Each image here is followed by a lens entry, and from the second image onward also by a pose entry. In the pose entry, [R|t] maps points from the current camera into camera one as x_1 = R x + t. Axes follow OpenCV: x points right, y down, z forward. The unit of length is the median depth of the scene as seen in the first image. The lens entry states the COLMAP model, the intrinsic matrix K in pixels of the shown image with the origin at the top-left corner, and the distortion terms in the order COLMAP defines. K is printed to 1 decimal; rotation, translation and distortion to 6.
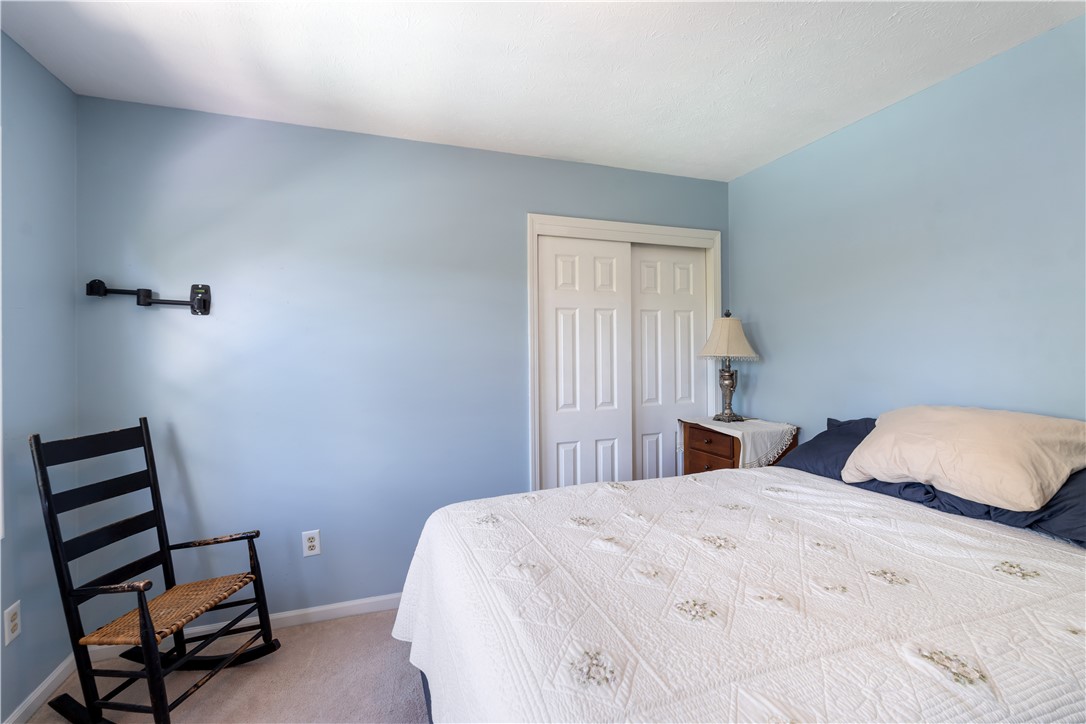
lens RADIAL K [[483.6, 0, 543.8], [0, 483.6, 357.2], [0, 0, 1]] dist [-0.005553, 0.000197]
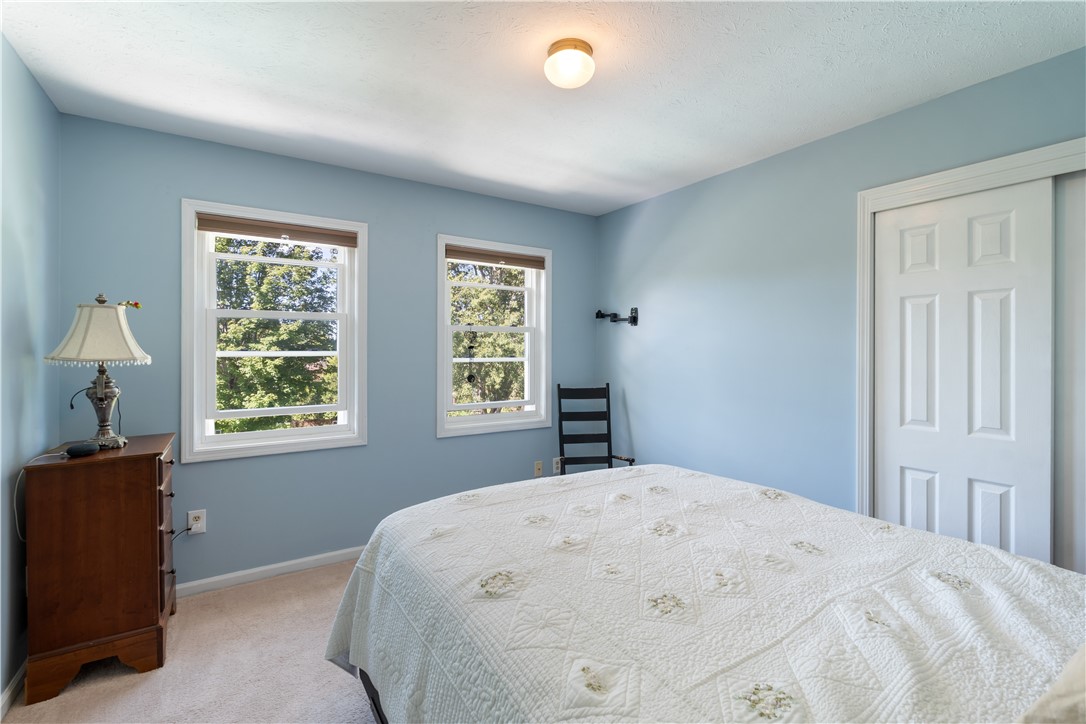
lens RADIAL K [[483.6, 0, 544.1], [0, 483.6, 356.6], [0, 0, 1]] dist [-0.005553, 0.000197]
pose [[0.227880, 0.027338, -0.973305, 0.862746], [-0.018942, 0.999541, 0.023640, -0.014536], [0.973505, 0.013049, 0.228294, 0.316823]]
